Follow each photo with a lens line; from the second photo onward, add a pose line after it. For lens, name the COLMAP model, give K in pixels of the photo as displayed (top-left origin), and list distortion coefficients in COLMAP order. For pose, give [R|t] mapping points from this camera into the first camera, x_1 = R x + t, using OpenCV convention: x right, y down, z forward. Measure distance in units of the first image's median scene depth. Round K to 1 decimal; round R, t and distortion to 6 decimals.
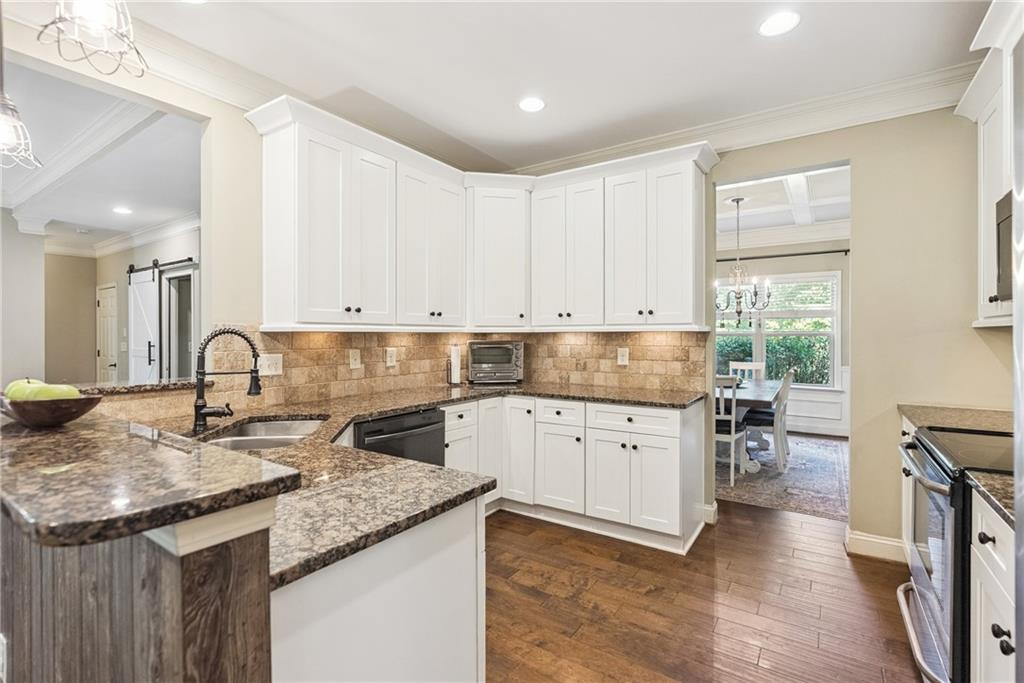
lens RADIAL K [[468.2, 0, 510.2], [0, 468.2, 338.2], [0, 0, 1]] dist [-0.002180, 0.000697]
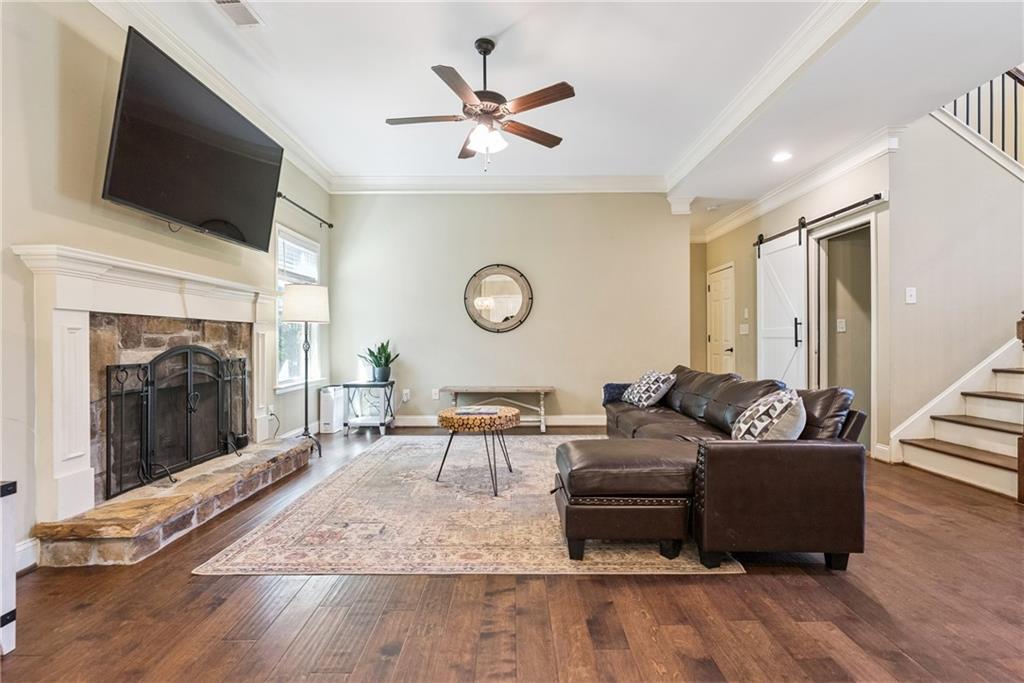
lens RADIAL K [[468.2, 0, 514.4], [0, 468.2, 339.1], [0, 0, 1]] dist [-0.002180, 0.000697]
pose [[0.561747, -0.002105, -0.827307, -0.367194], [0.000435, 0.999997, -0.002249, 0.045147], [0.827309, 0.000903, 0.561746, 0.127742]]
